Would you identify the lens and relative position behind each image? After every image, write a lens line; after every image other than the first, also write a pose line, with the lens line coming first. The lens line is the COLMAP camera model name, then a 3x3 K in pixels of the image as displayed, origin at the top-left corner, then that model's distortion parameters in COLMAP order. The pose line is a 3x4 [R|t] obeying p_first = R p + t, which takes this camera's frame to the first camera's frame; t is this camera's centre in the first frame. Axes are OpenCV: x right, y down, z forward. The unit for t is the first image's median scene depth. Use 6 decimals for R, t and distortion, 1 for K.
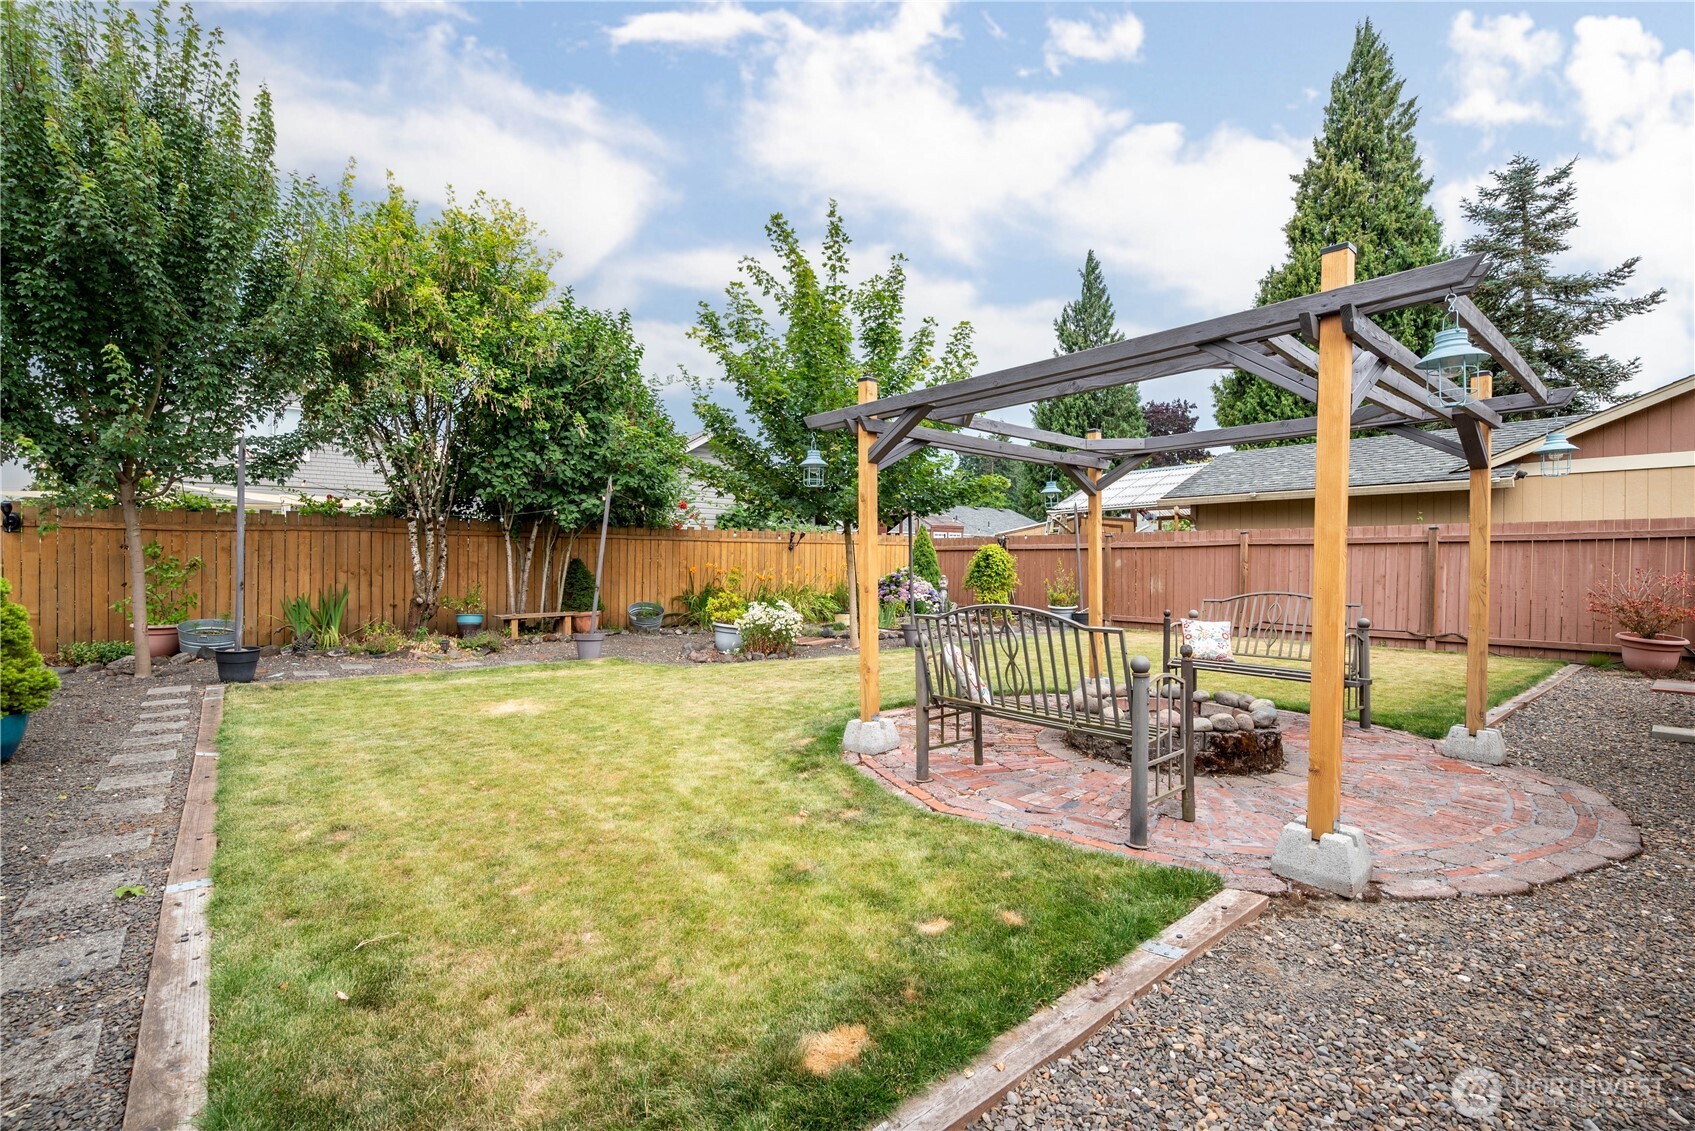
lens RADIAL K [[745.8, 0, 847.5], [0, 745.8, 565.5], [0, 0, 1]] dist [0.001971, 0.000482]
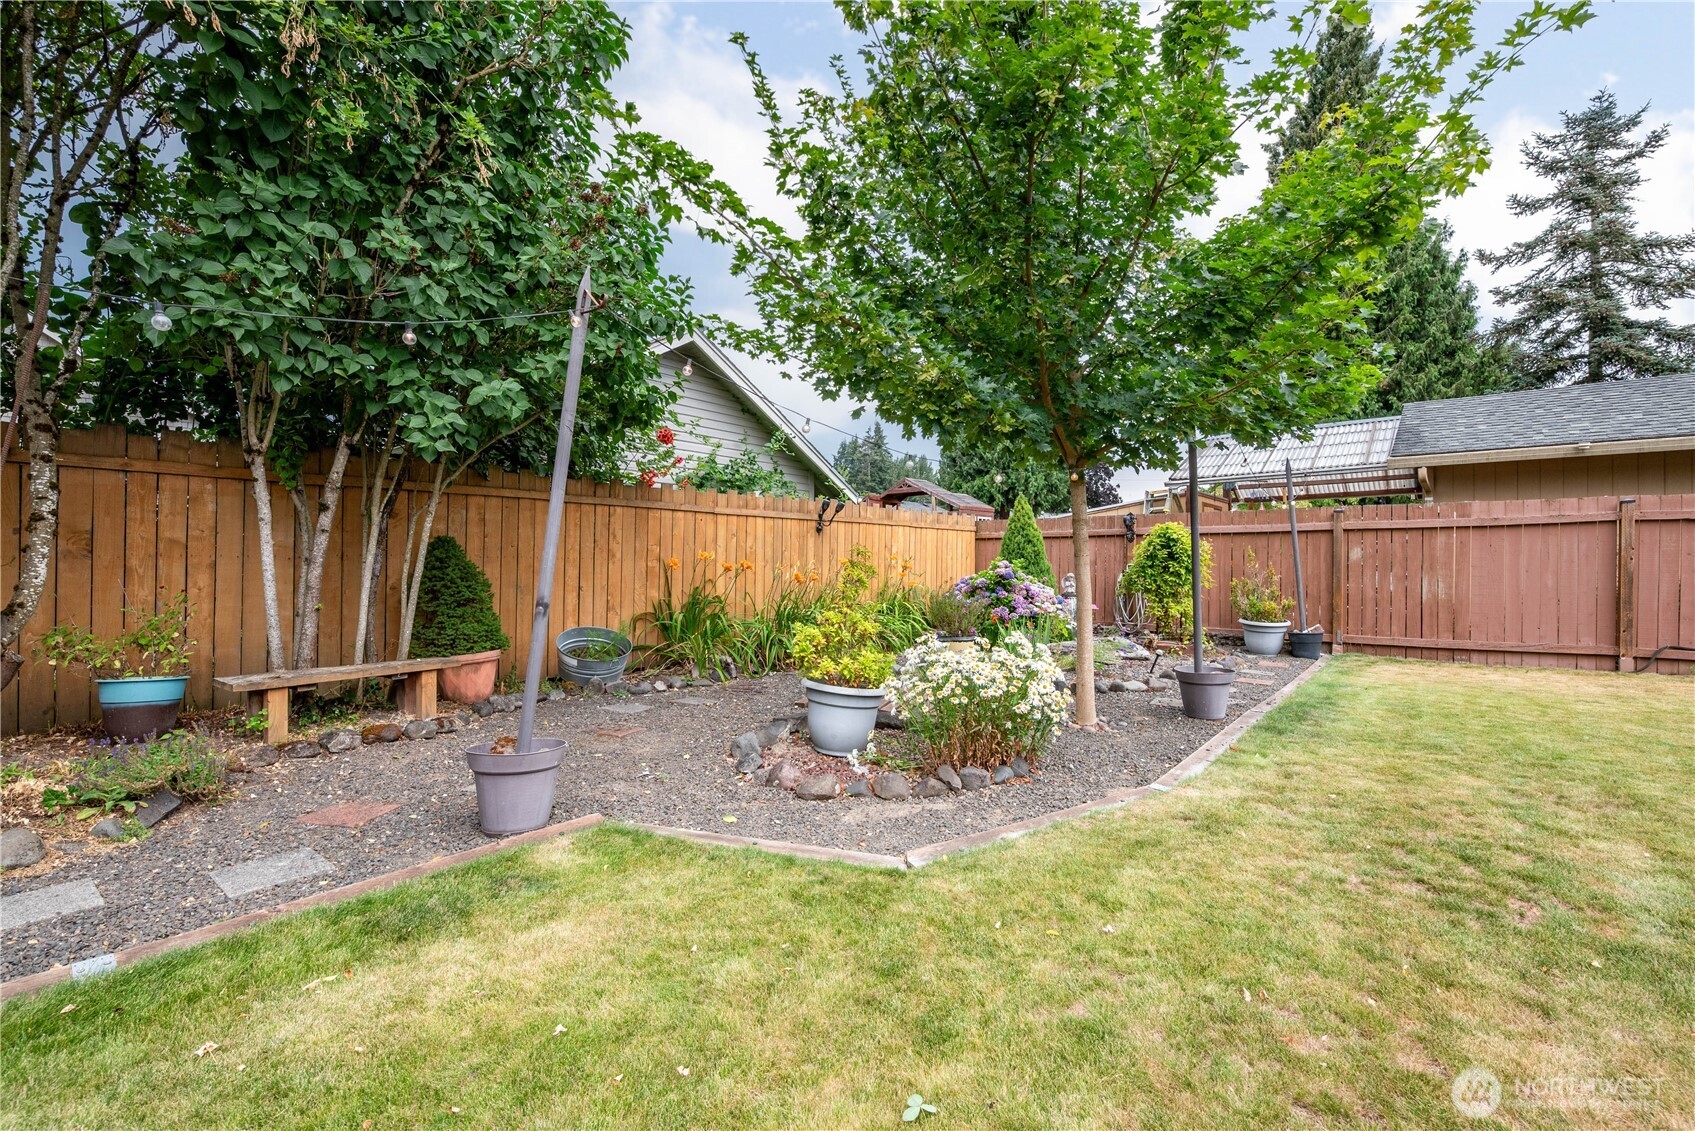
lens RADIAL K [[745.8, 0, 847.5], [0, 745.8, 565.5], [0, 0, 1]] dist [0.001971, 0.000482]
pose [[0.982786, 0.000841, 0.184747, -0.222396], [0.000012, 0.999989, -0.004617, 0.011796], [-0.184749, 0.004540, 0.982775, 0.548684]]
